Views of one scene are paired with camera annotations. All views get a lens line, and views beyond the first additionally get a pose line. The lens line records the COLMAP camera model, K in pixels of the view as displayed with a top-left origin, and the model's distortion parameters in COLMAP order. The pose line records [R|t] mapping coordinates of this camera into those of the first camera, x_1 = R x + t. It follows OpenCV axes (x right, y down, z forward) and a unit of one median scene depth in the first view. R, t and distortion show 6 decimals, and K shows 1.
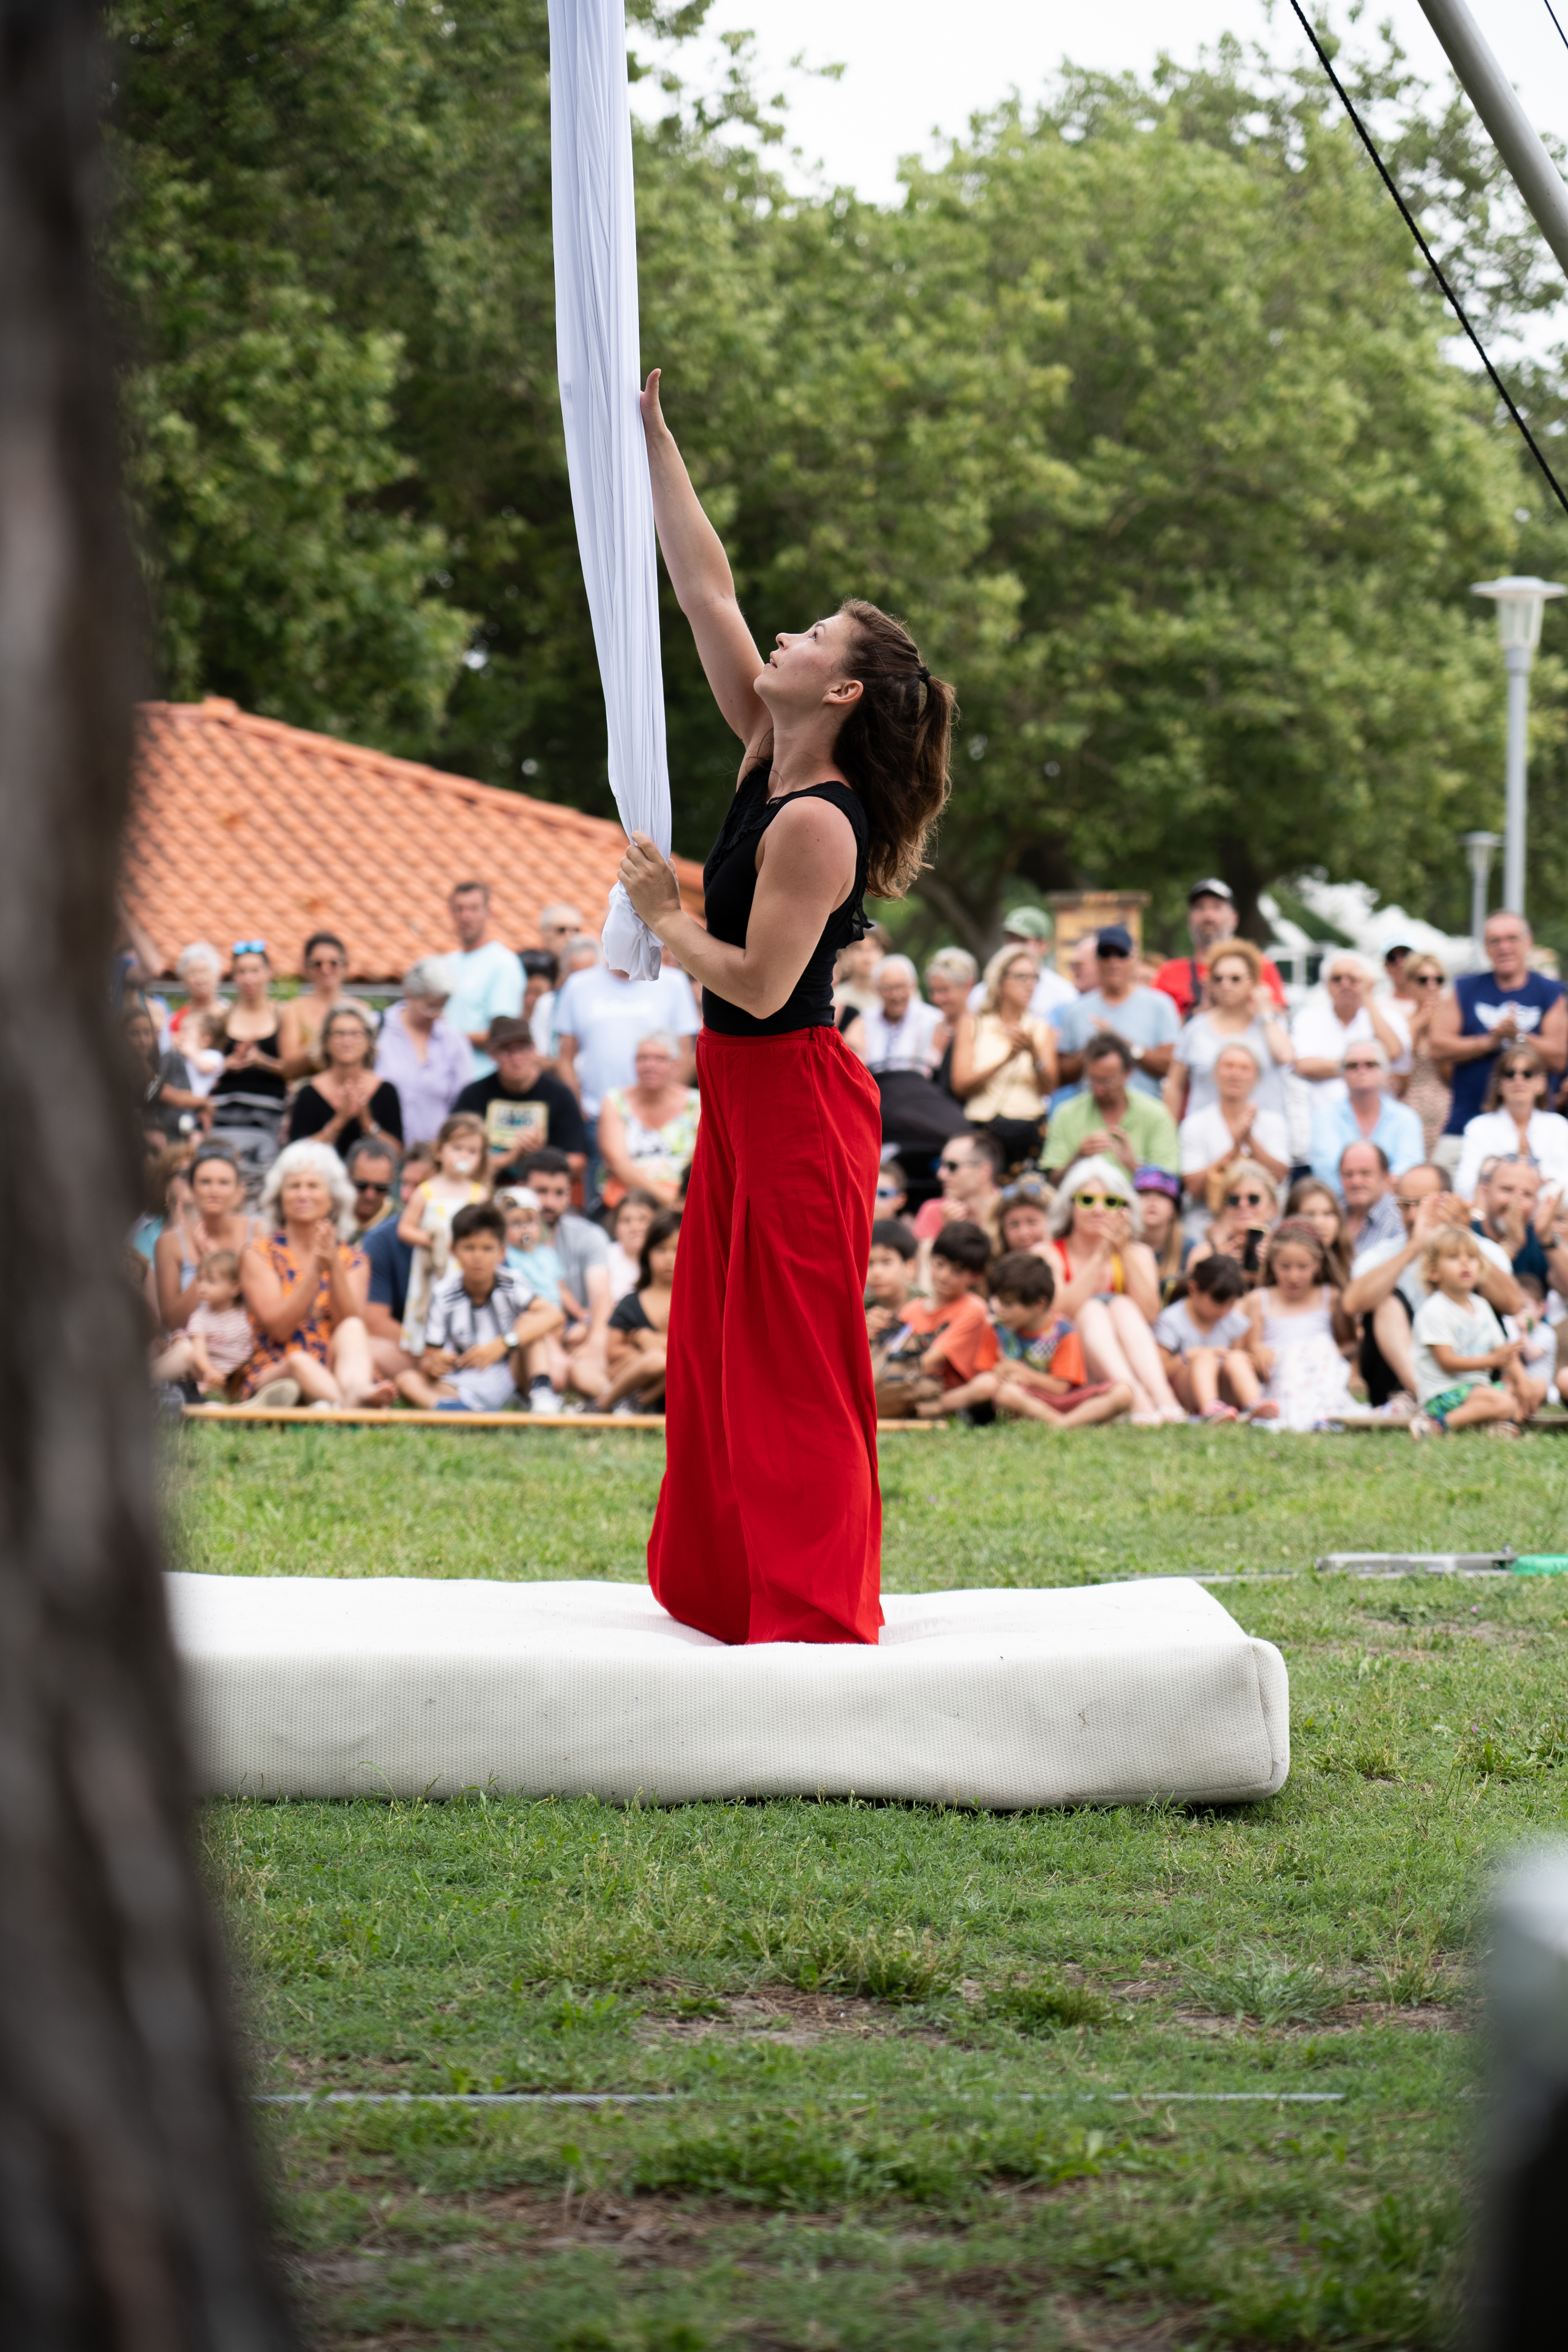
lens RADIAL K [[7214.4, 0, 784.0], [0, 7214.4, 1176.0], [0, 0, 1]] dist [0.012187, -0.598806]
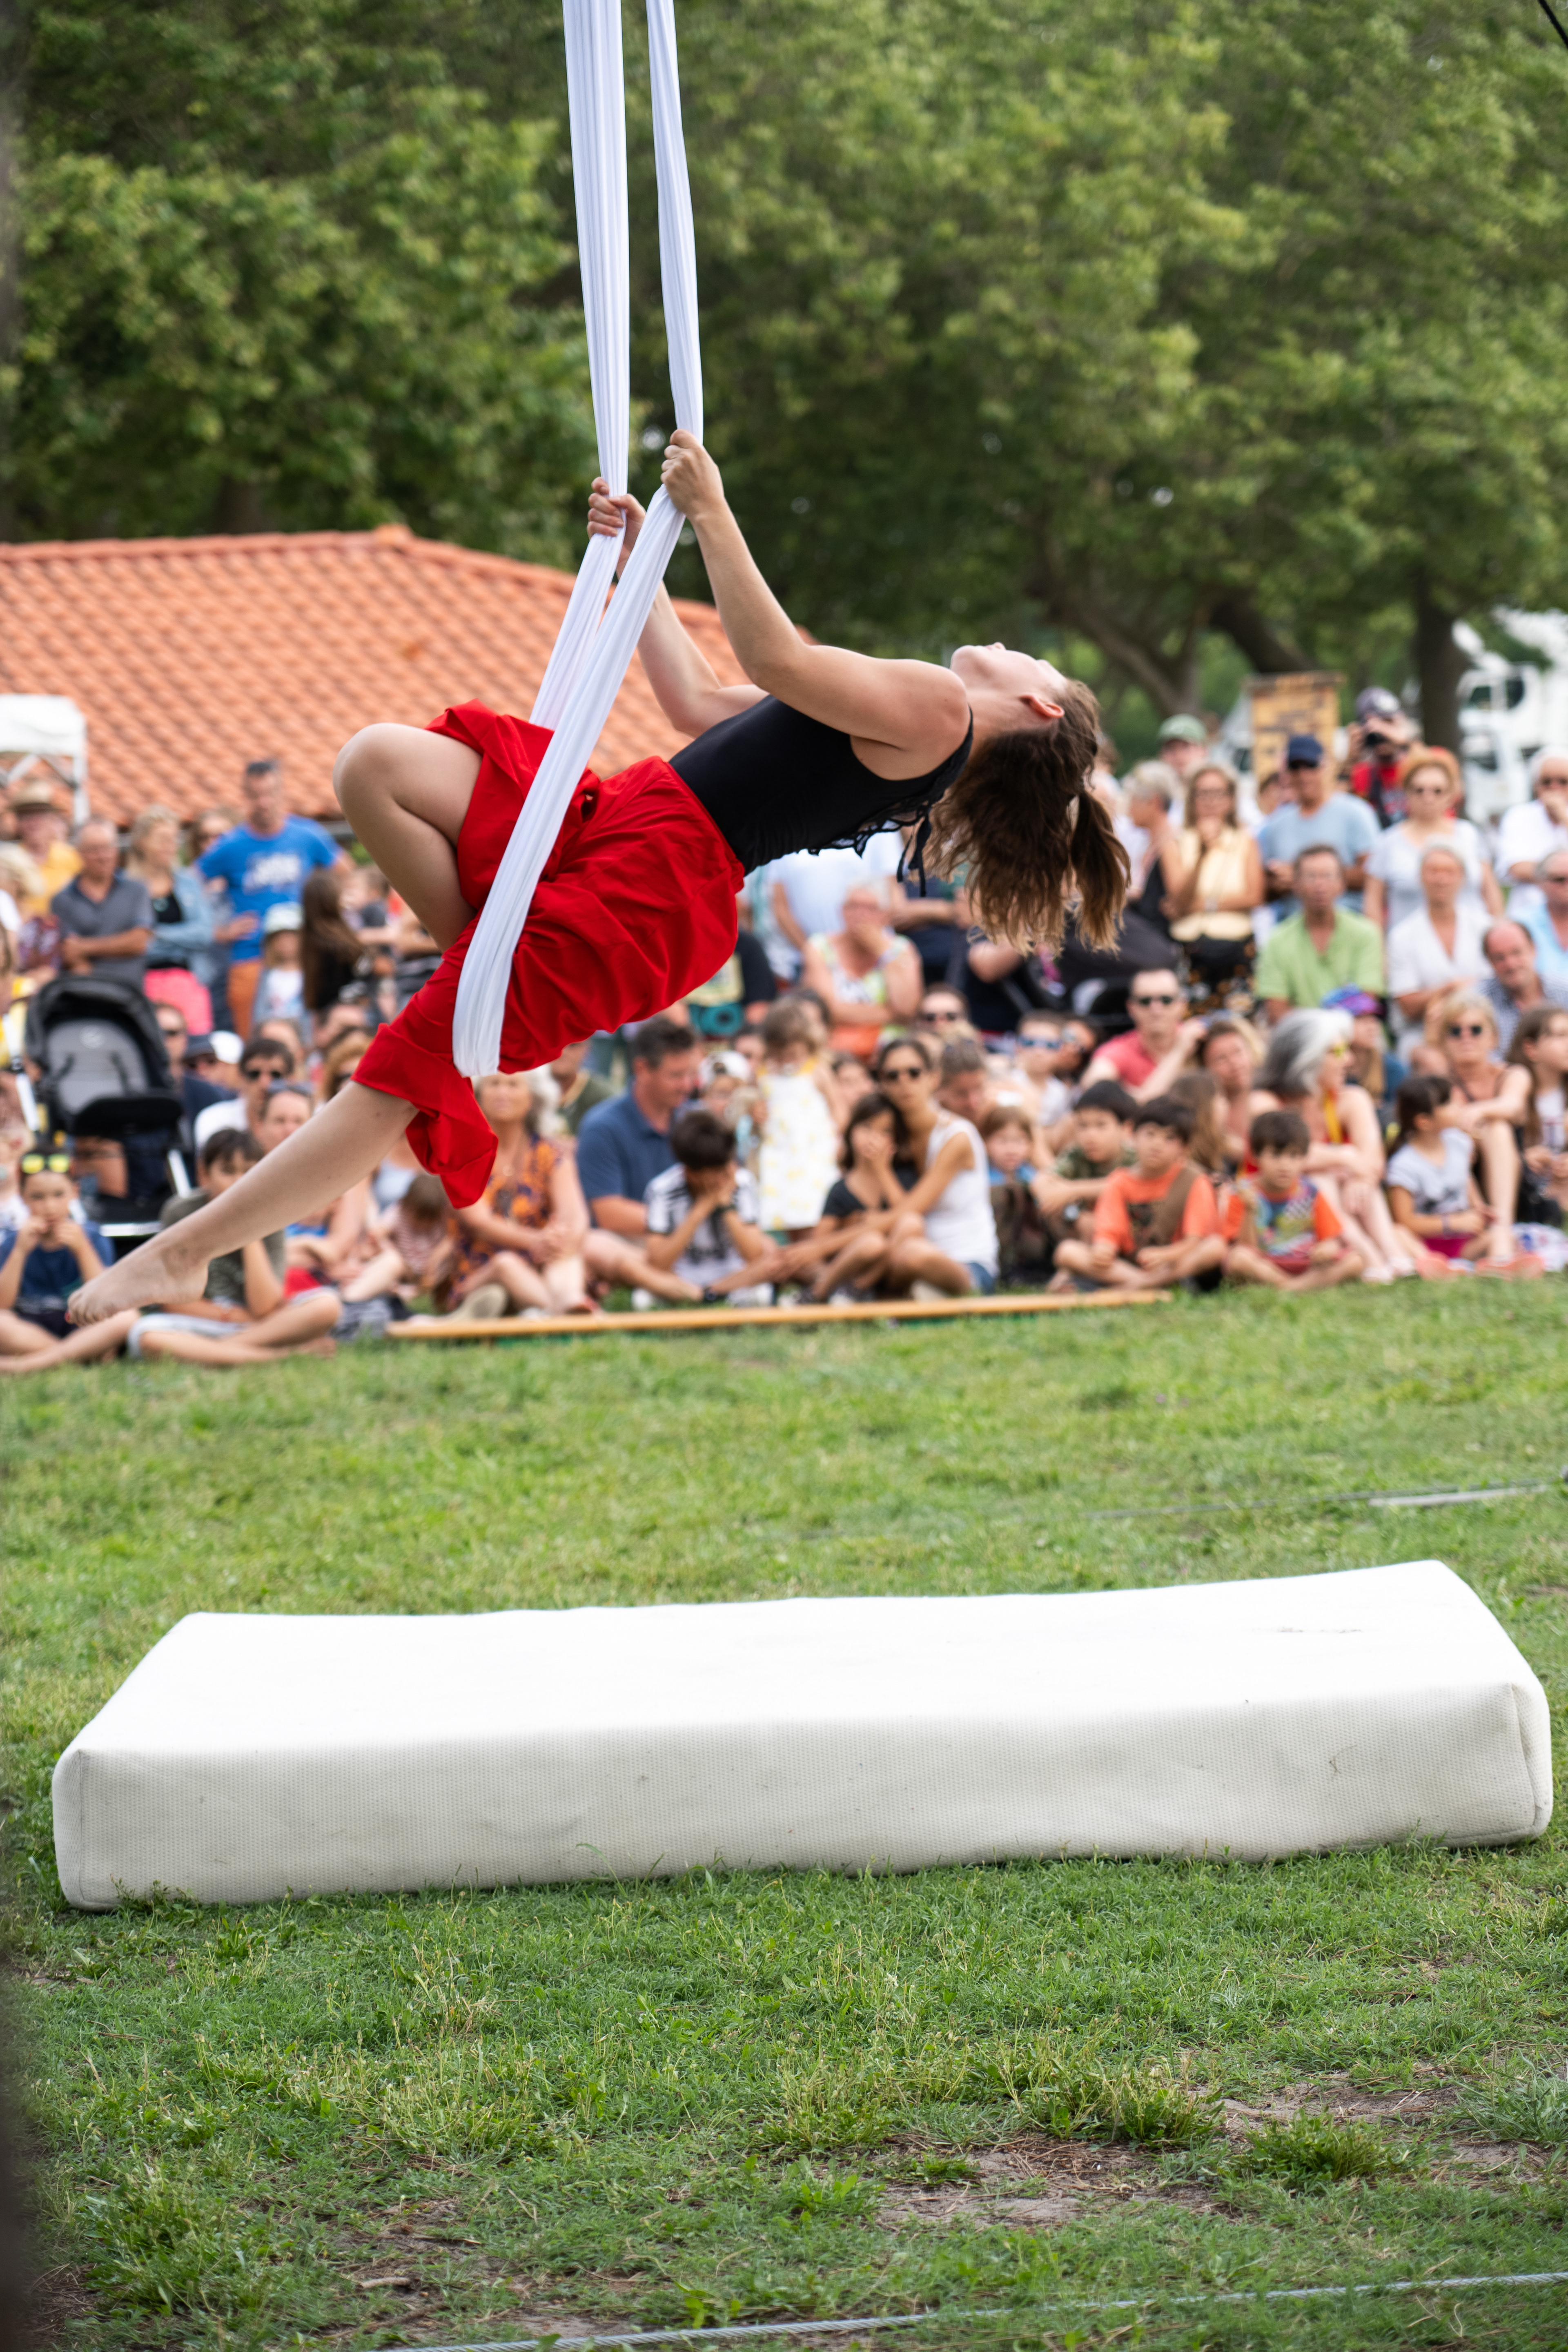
lens RADIAL K [[7197.4, 0, 778.3], [0, 7197.4, 1115.9], [0, 0, 1]] dist [0.116275, -0.850071]
pose [[0.997373, -0.065119, -0.031715, 0.001966], [0.065965, 0.997473, 0.026391, -0.018336], [0.029917, -0.028413, 0.999148, 0.024365]]
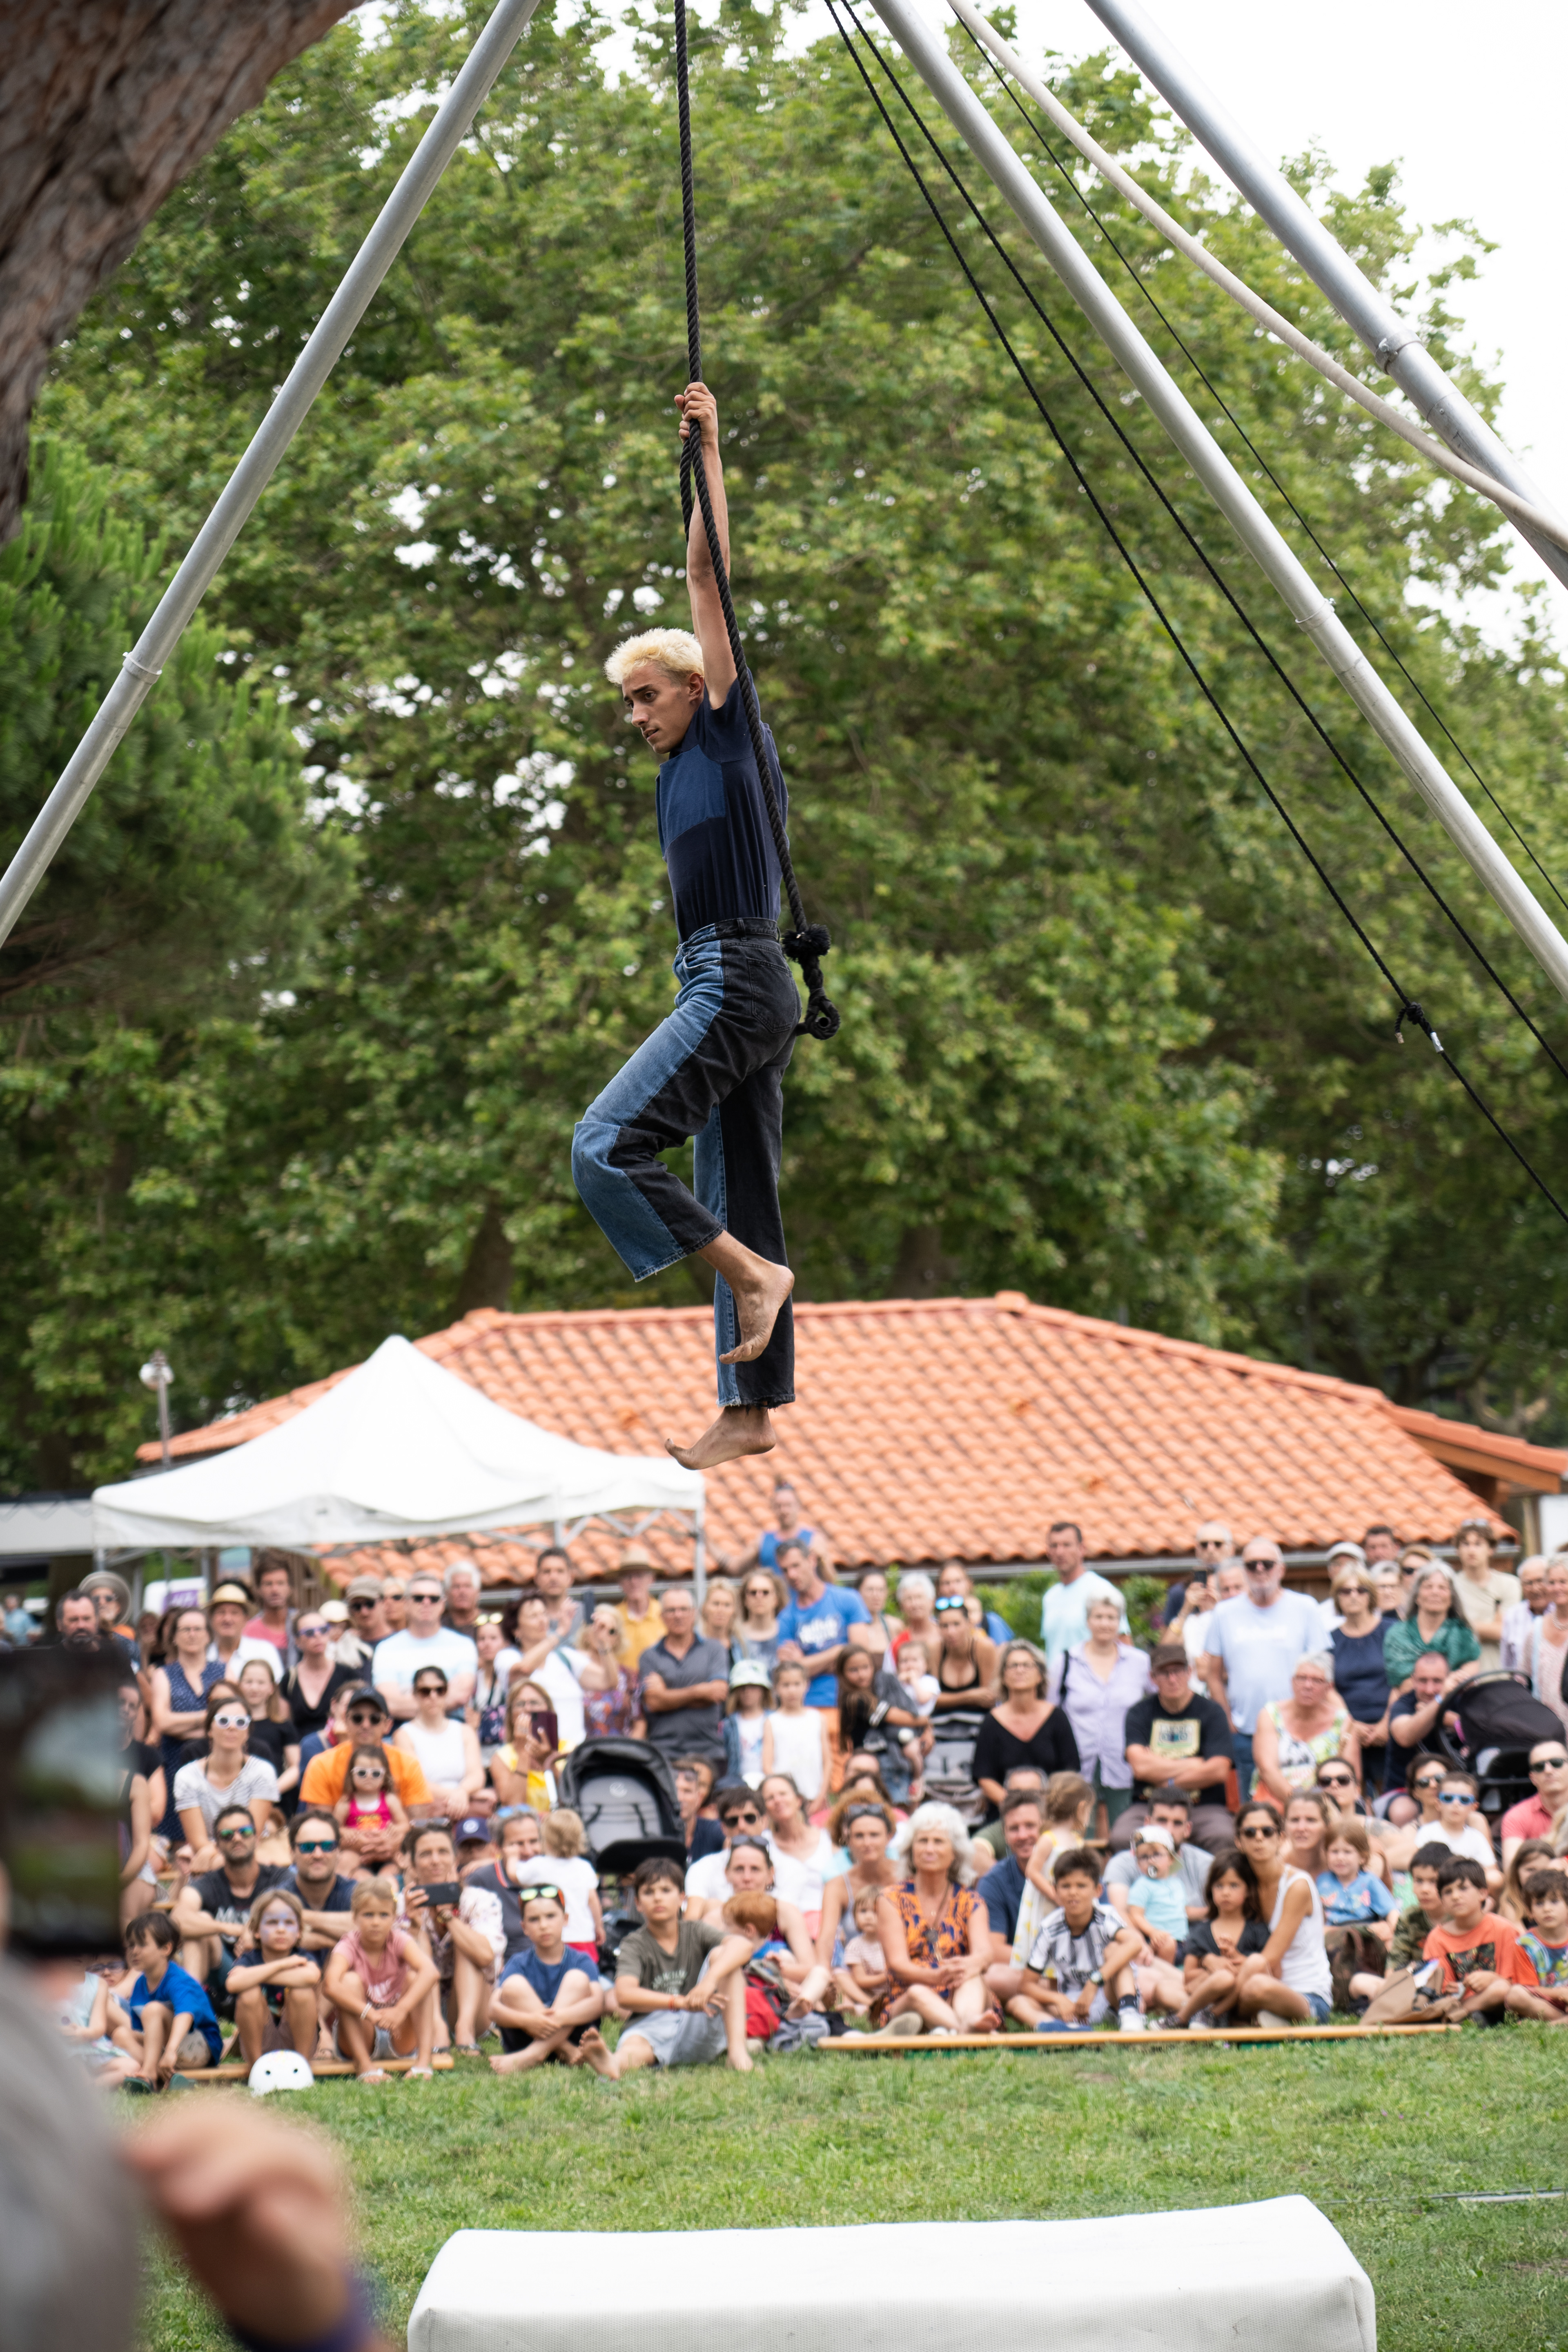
lens RADIAL K [[7197.4, 0, 778.3], [0, 7197.4, 1115.9], [0, 0, 1]] dist [0.116275, -0.850071]
pose [[0.989281, -0.062263, -0.132081, 0.074939], [0.052740, 0.995831, -0.074421, -0.031101], [0.136164, 0.066657, 0.988441, -0.189529]]
